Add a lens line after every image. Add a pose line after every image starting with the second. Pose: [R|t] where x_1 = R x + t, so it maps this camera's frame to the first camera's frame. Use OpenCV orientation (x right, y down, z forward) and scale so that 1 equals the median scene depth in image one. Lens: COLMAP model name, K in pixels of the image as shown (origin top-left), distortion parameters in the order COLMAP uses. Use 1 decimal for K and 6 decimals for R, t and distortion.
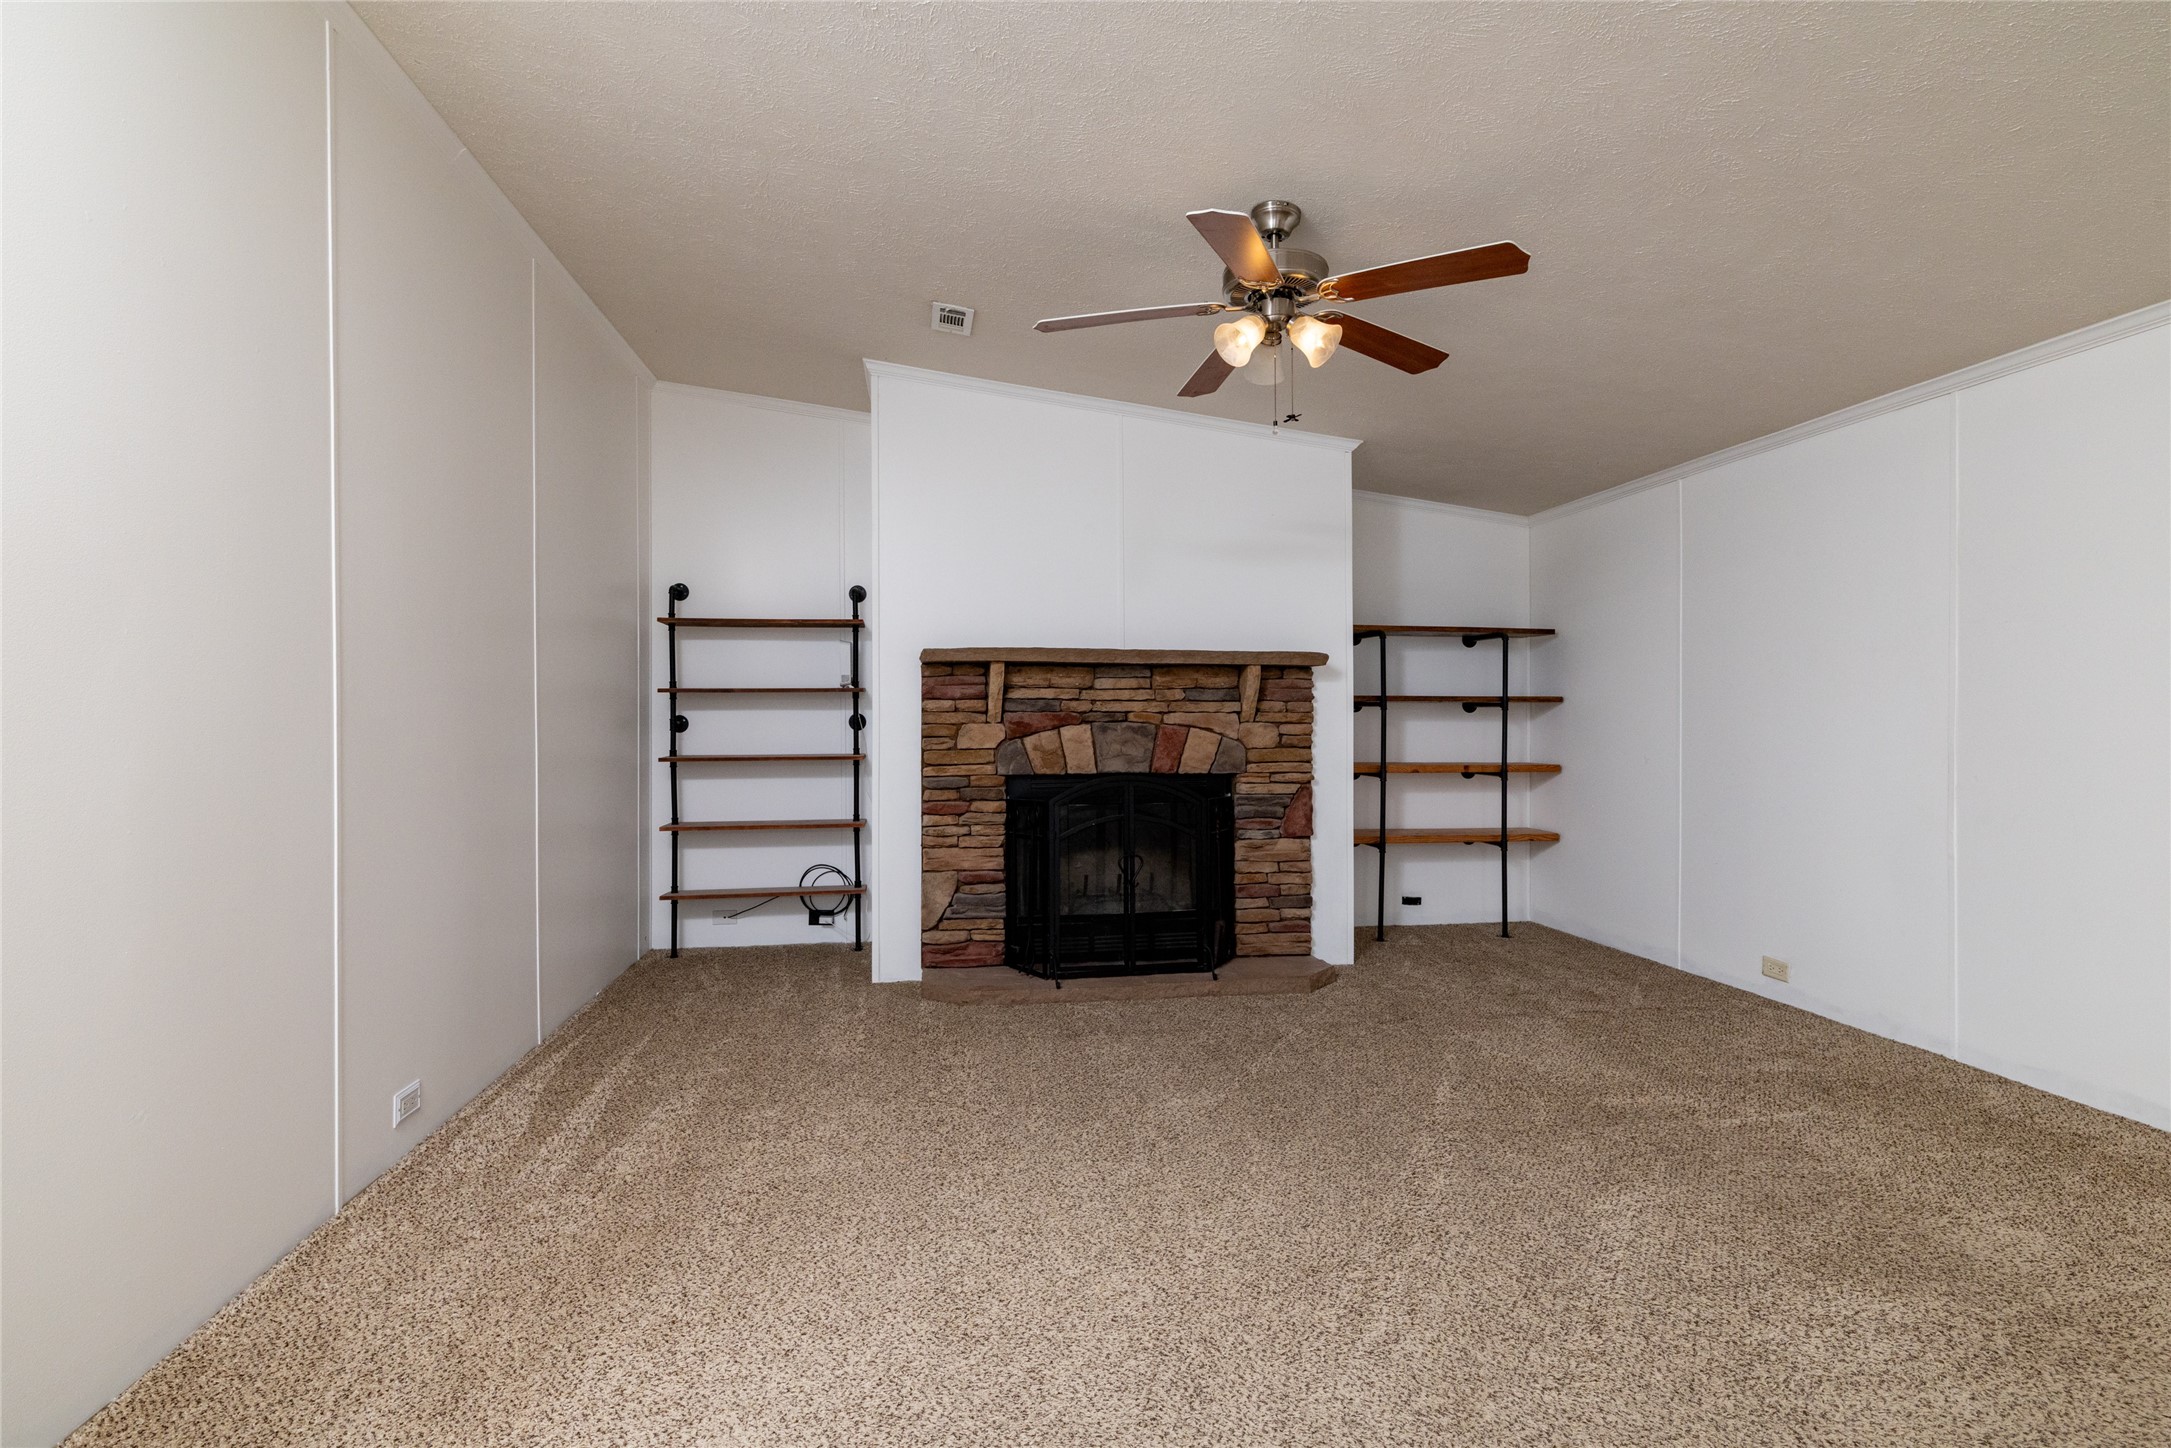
lens RADIAL K [[1036.1, 0, 1086.8], [0, 1036.1, 721.8], [0, 0, 1]] dist [0.002680, 0.000589]
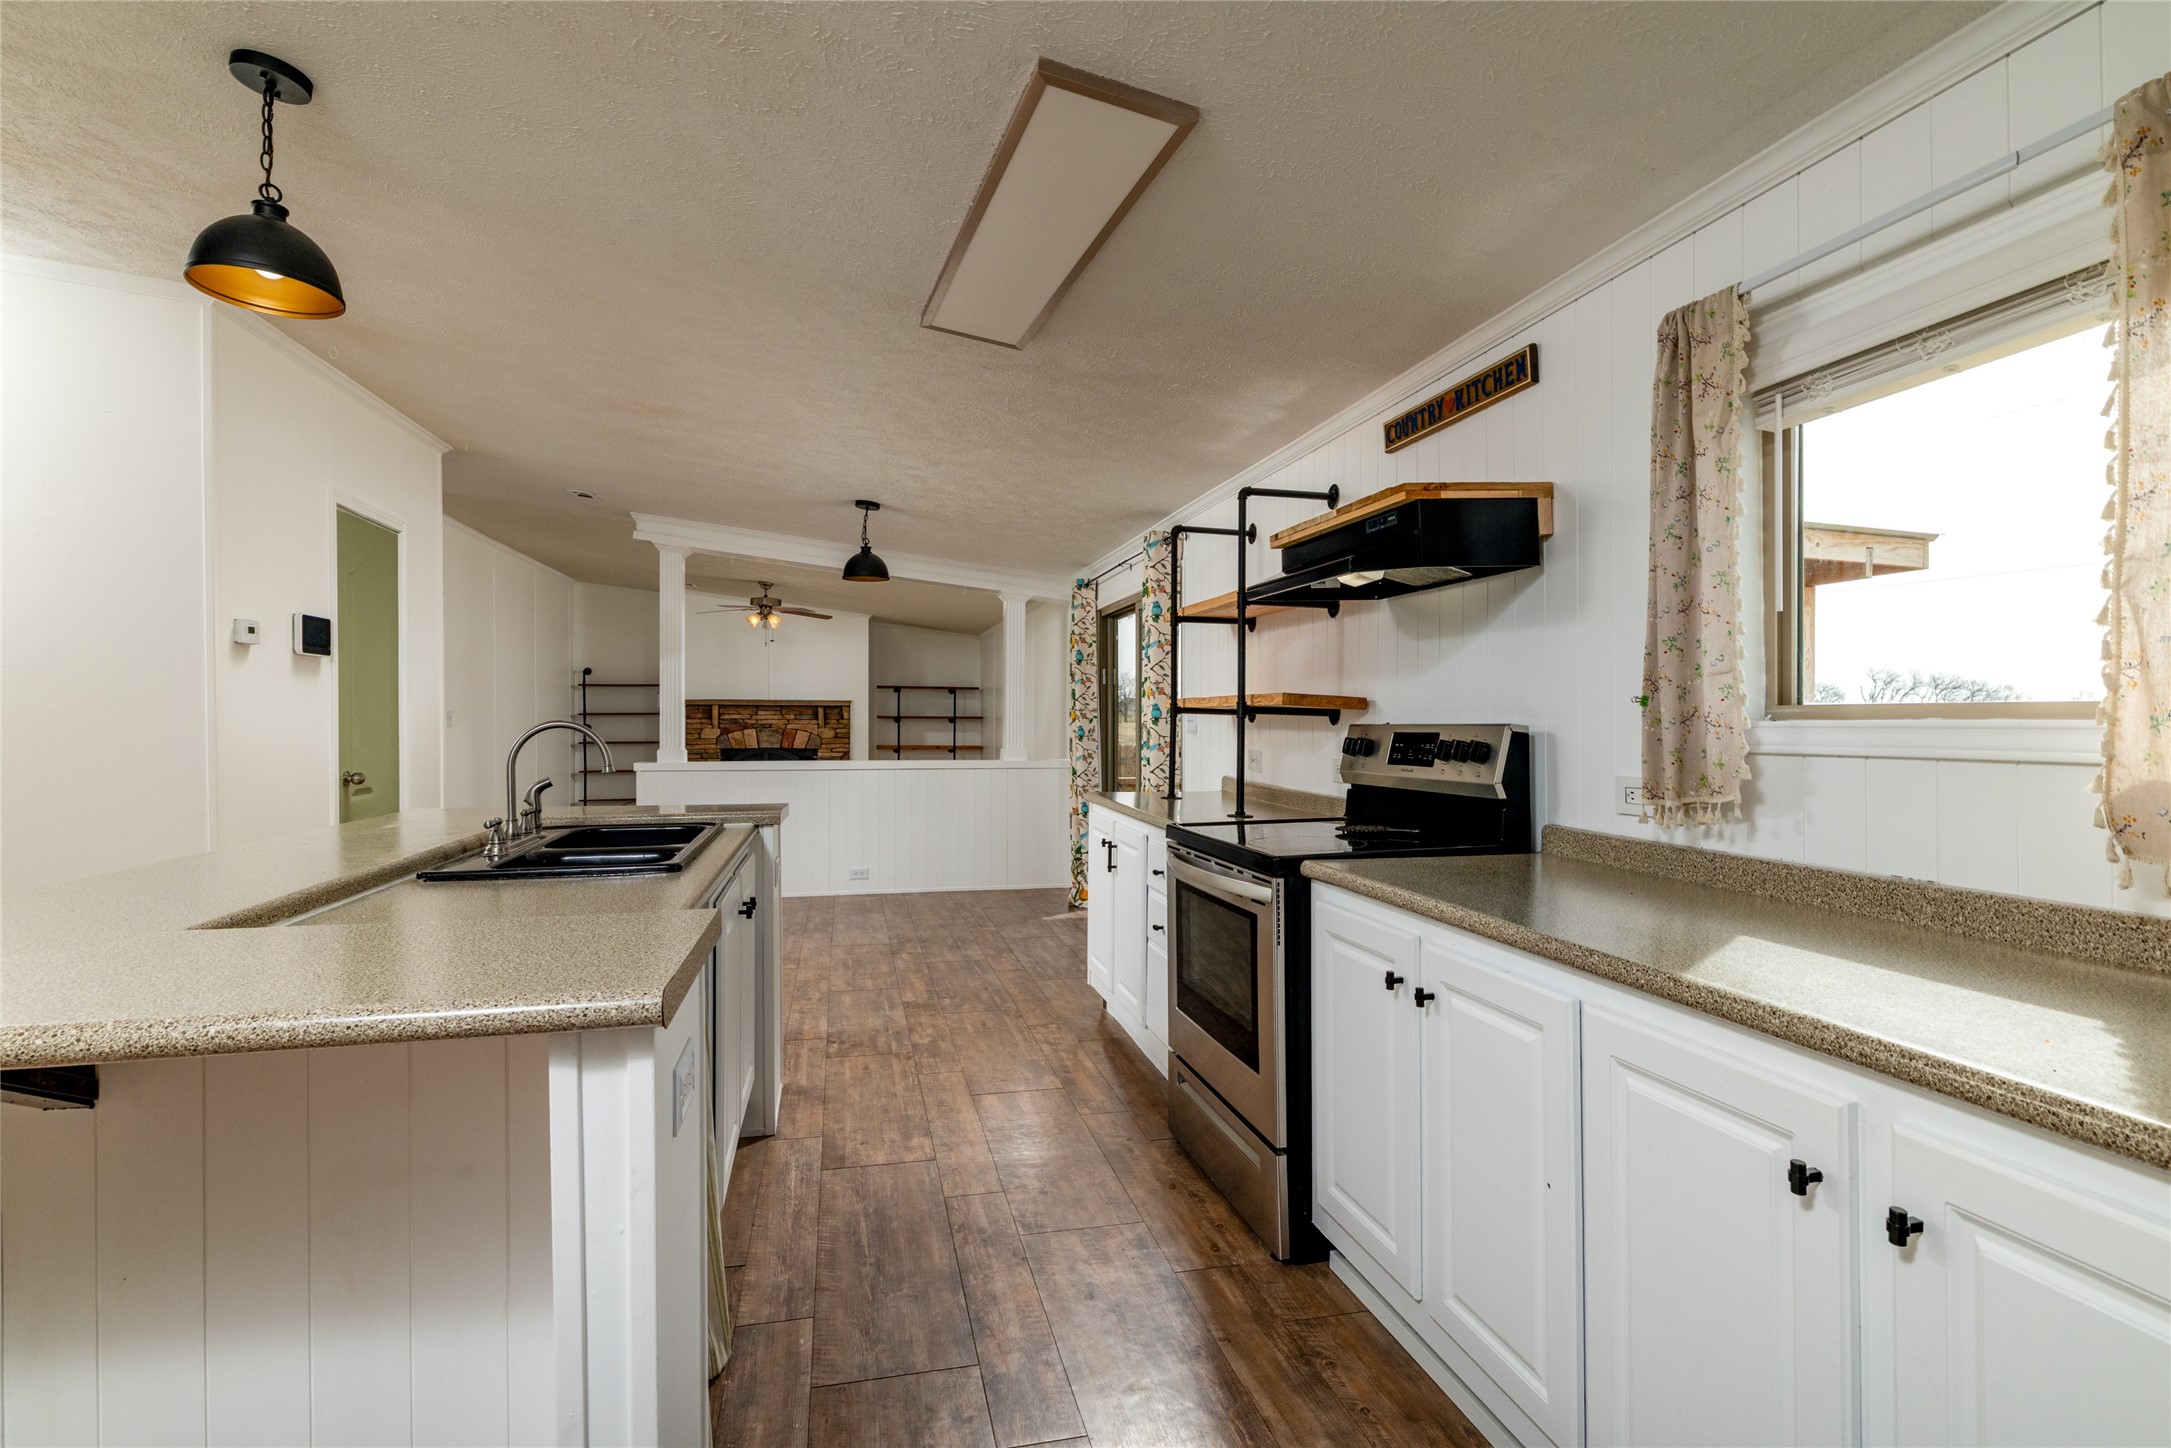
lens RADIAL K [[1036.1, 0, 1069.4], [0, 1036.1, 721.6], [0, 0, 1]] dist [0.002680, 0.000589]
pose [[0.997717, 0.000031, 0.067538, 0.588184], [-0.000111, 0.999999, 0.001187, -0.018409], [-0.067538, -0.001191, 0.997716, -1.550568]]
